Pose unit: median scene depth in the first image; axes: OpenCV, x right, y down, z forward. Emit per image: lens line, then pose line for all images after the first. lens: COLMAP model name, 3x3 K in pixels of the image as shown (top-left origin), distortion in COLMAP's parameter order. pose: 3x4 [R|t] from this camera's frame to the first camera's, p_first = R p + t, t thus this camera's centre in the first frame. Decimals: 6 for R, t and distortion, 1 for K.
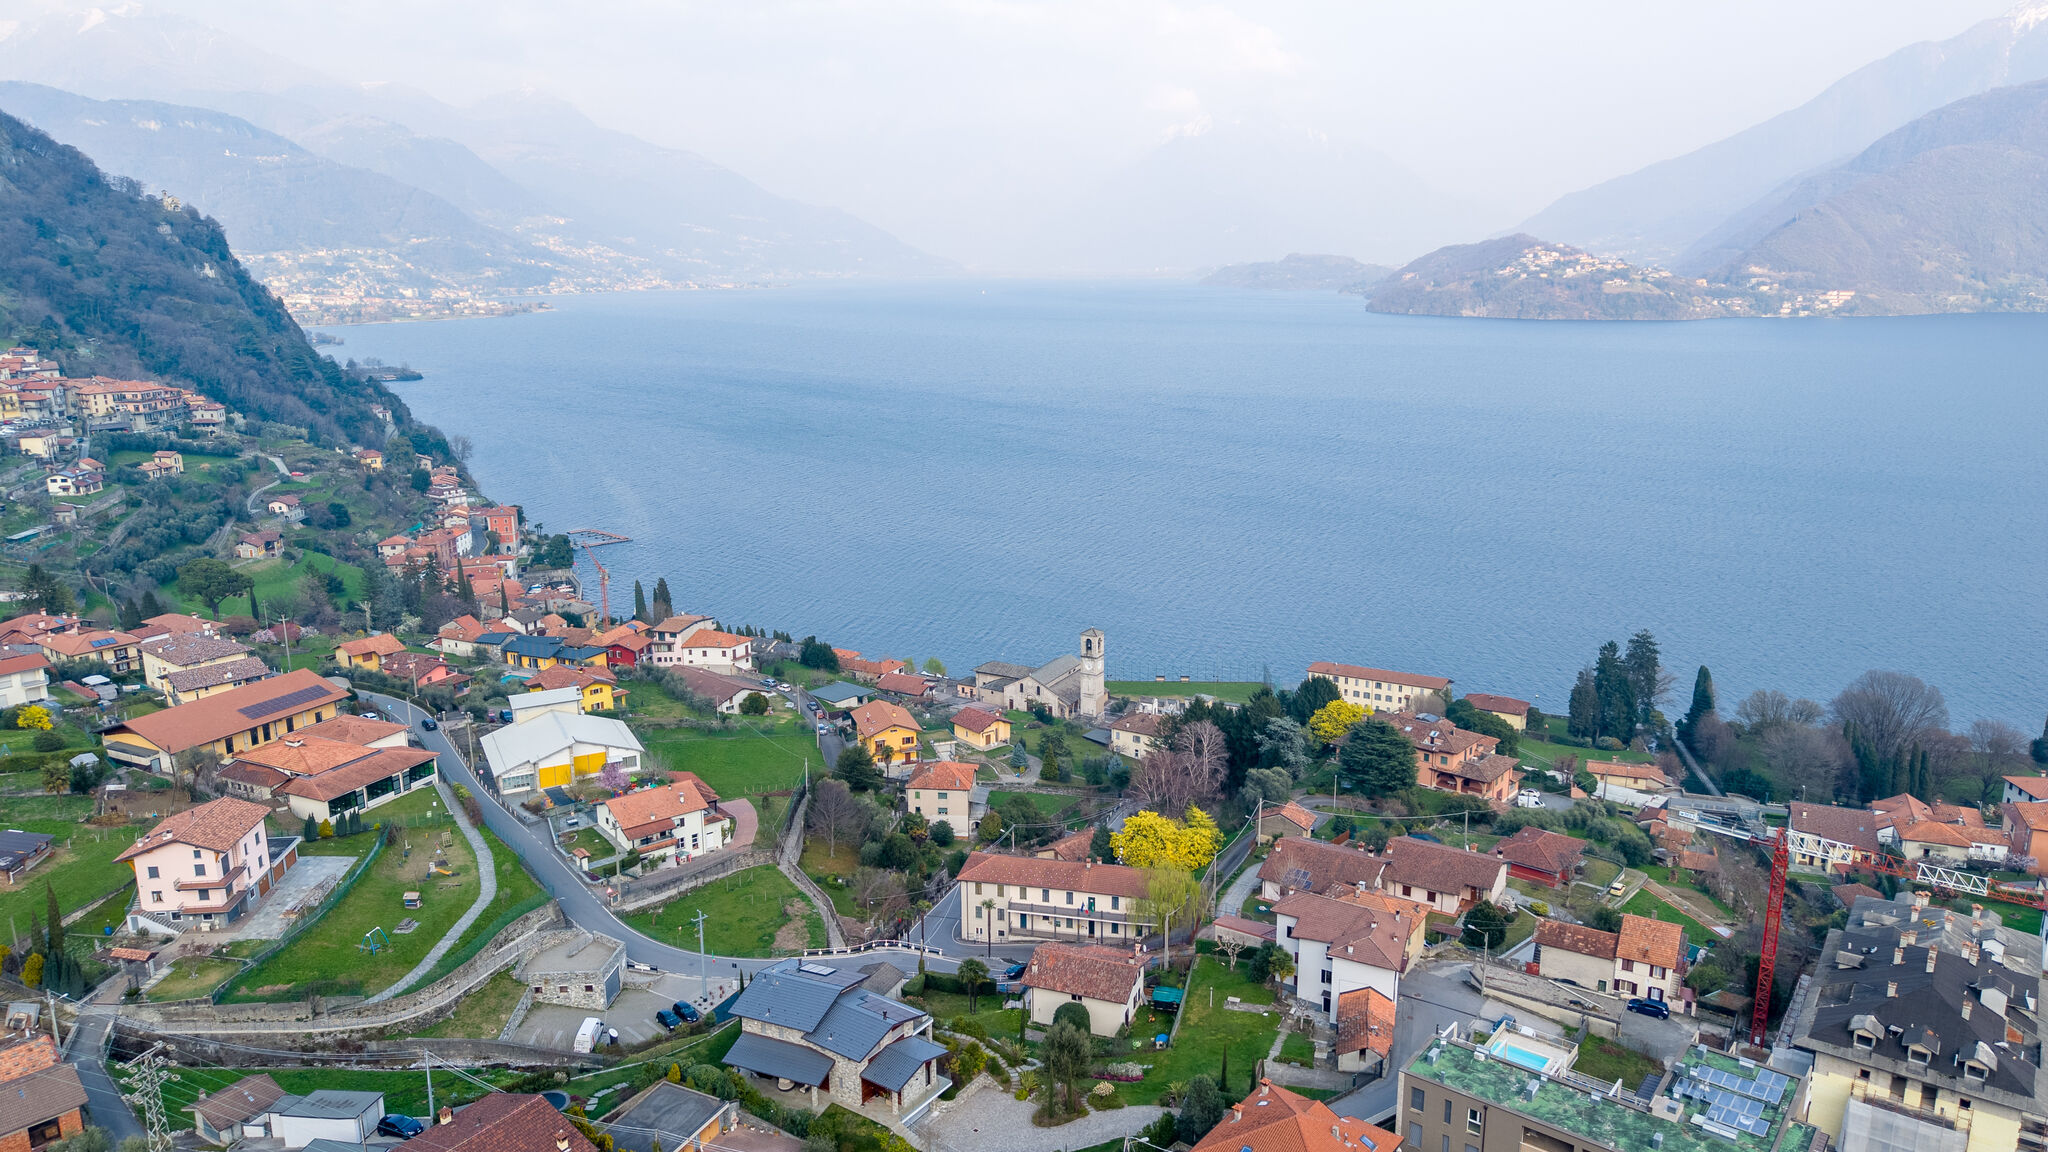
lens RADIAL K [[1359.8, 0, 1025.4], [0, 1359.8, 541.2], [0, 0, 1]] dist [0.085652, -0.082286]
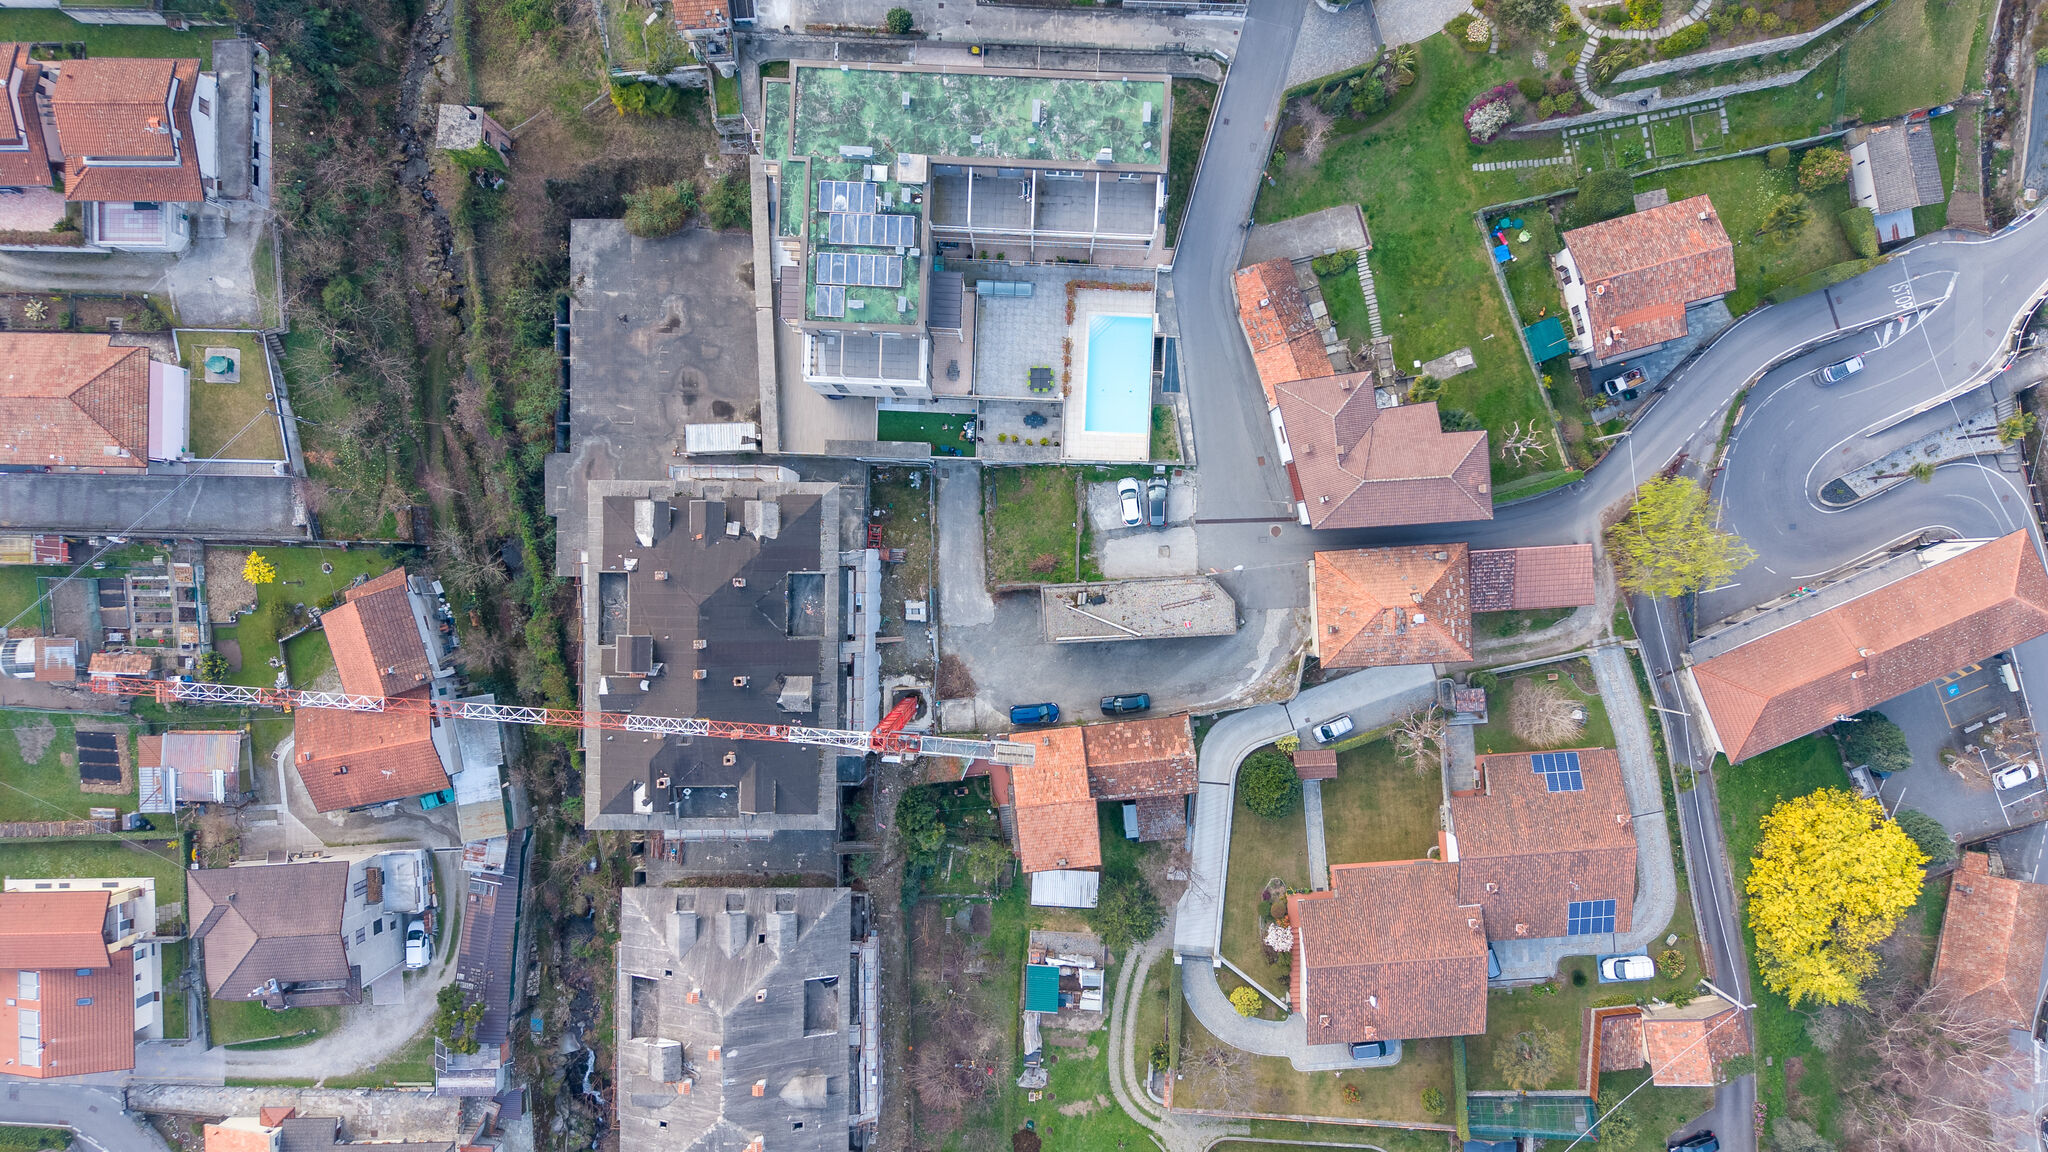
lens RADIAL K [[1356.1, 0, 1019.1], [0, 1356.1, 572.1], [0, 0, 1]] dist [0.198152, -0.499963]
pose [[-0.809811, 0.586612, 0.009549, 0.239812], [-0.103509, -0.158875, 0.981858, -0.238473], [0.577487, 0.794131, 0.189379, 0.467168]]
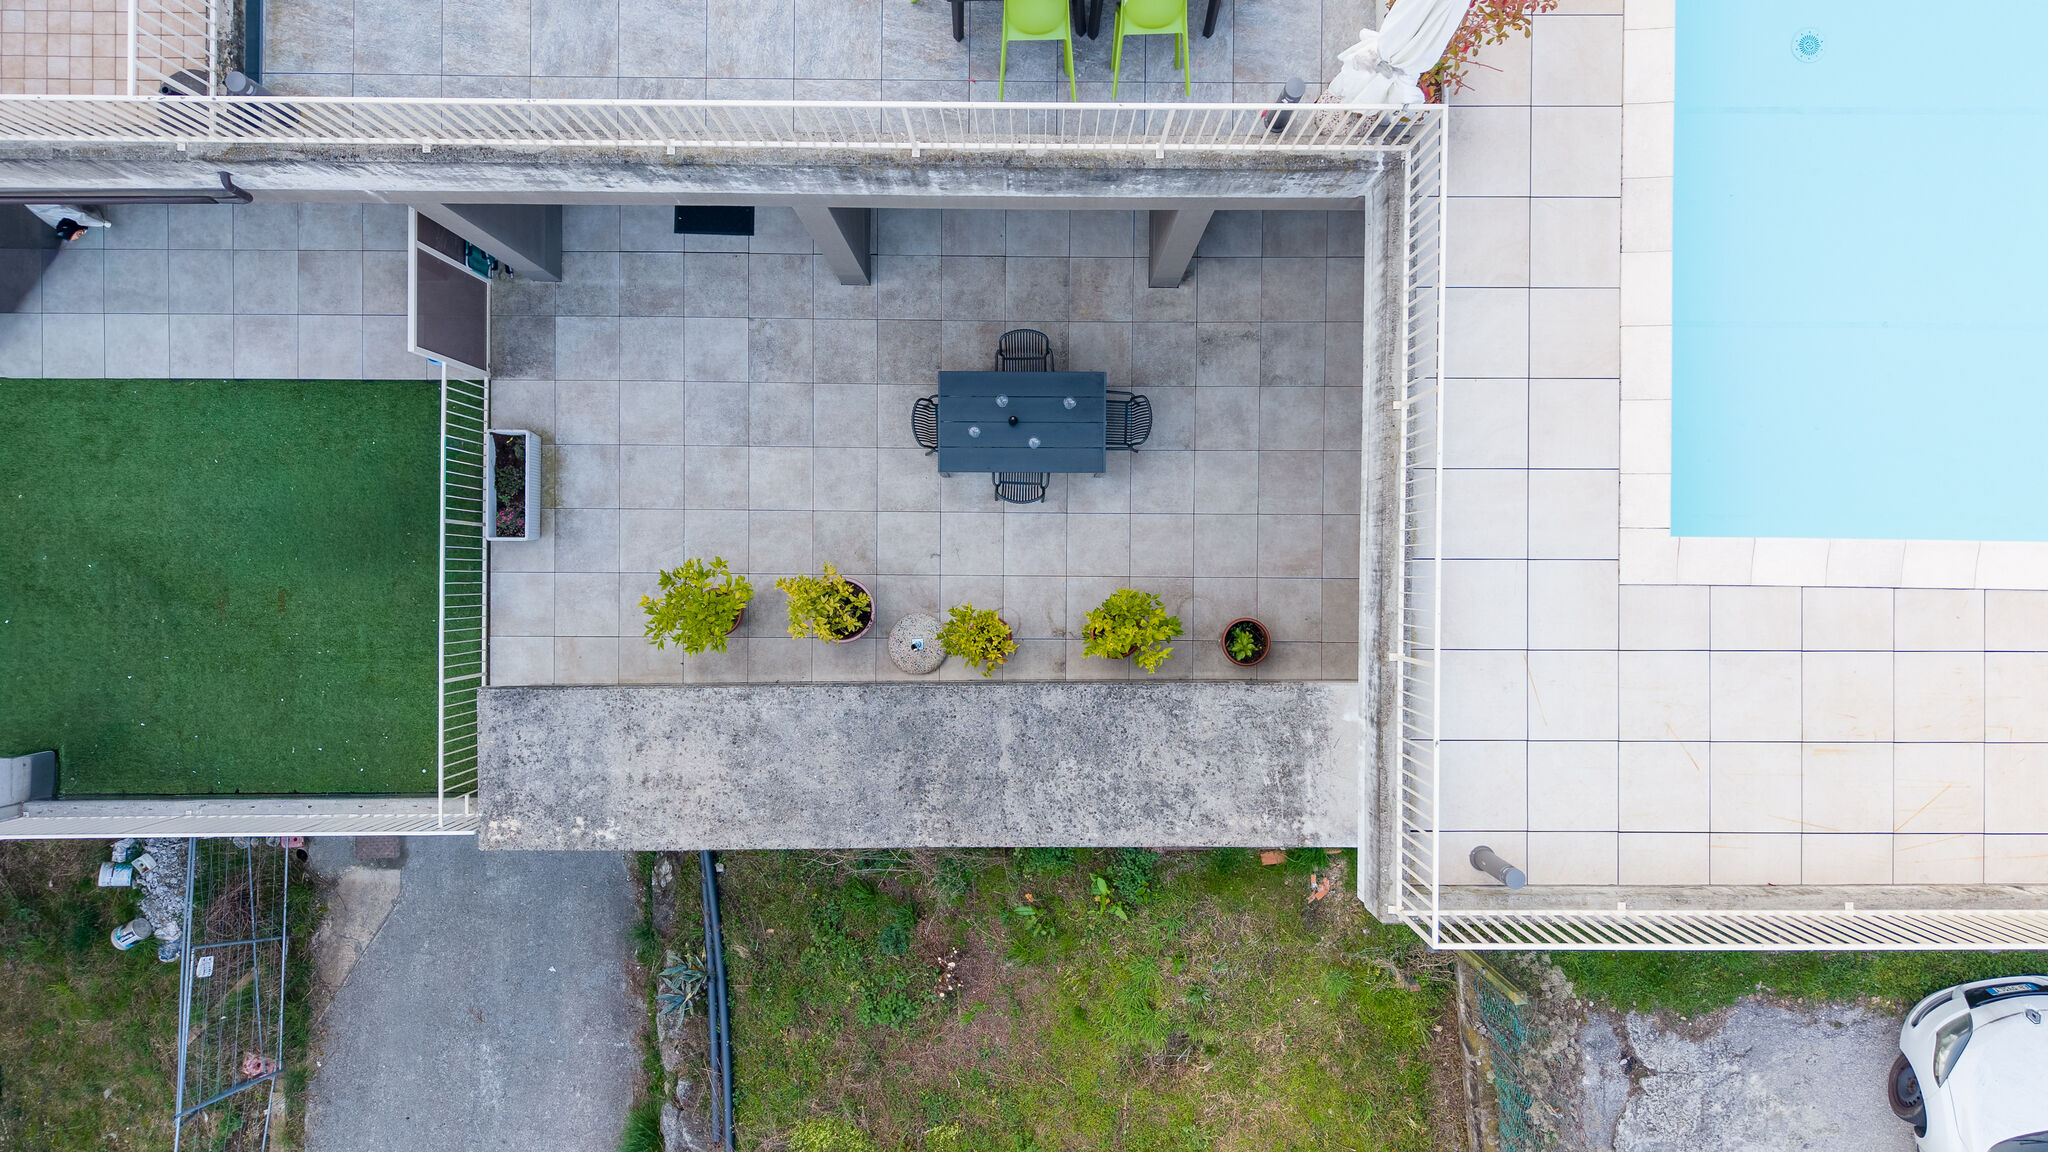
lens RADIAL K [[1369.8, 0, 1024.0], [0, 1369.8, 576.0], [0, 0, 1]] dist [0.046344, -0.048850]
pose [[-0.790964, 0.611826, 0.006652, 0.213535], [-0.116832, -0.161693, 0.979901, 0.163734], [0.600604, 0.774289, 0.199375, 0.510191]]
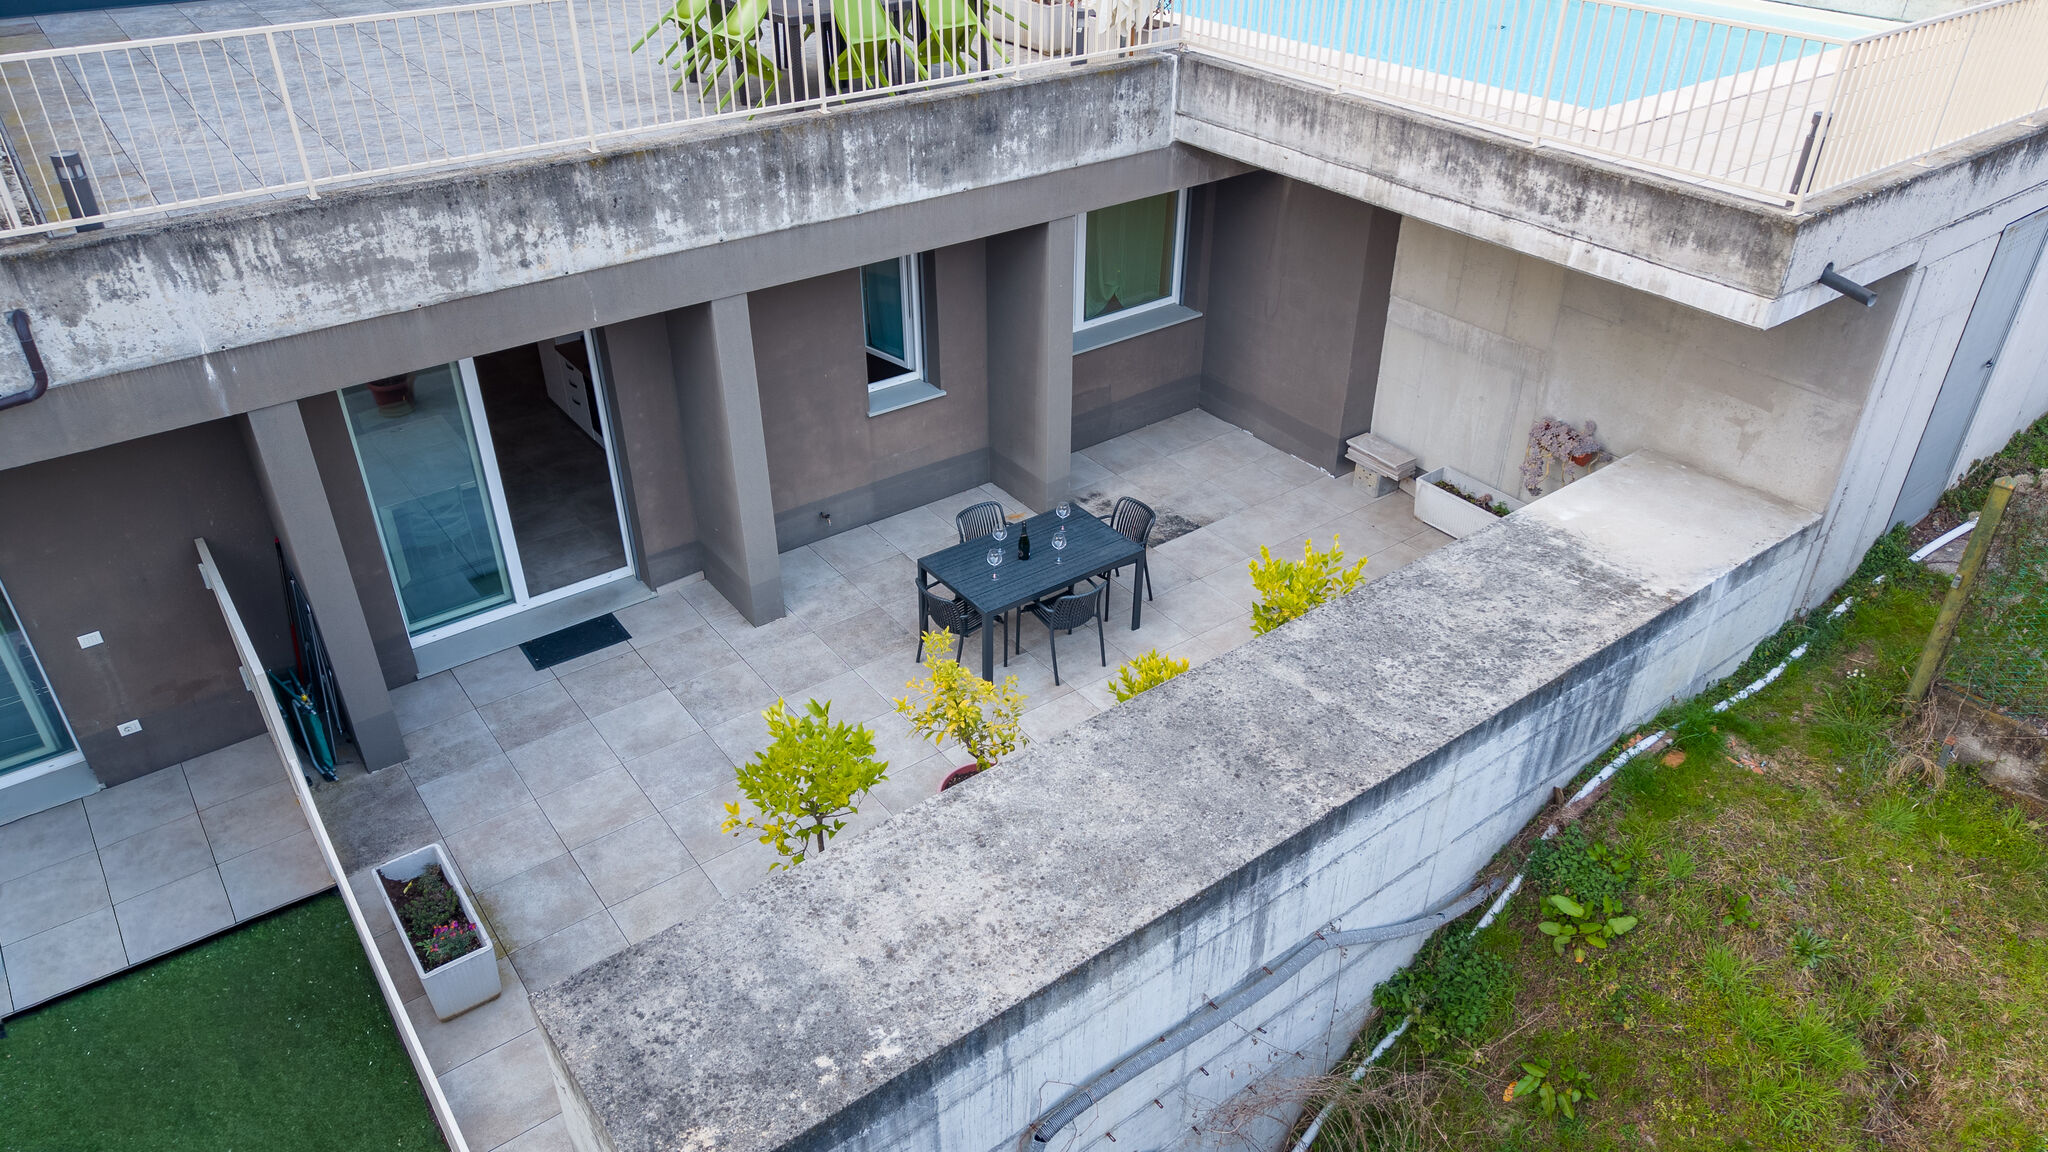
lens RADIAL K [[1369.8, 0, 1024.0], [0, 1369.8, 576.0], [0, 0, 1]] dist [0.046344, -0.048850]
pose [[-0.264697, 0.522814, -0.810309, 0.244326], [-0.195667, 0.793684, 0.576004, 0.188943], [0.944272, 0.311017, -0.107789, 0.519975]]
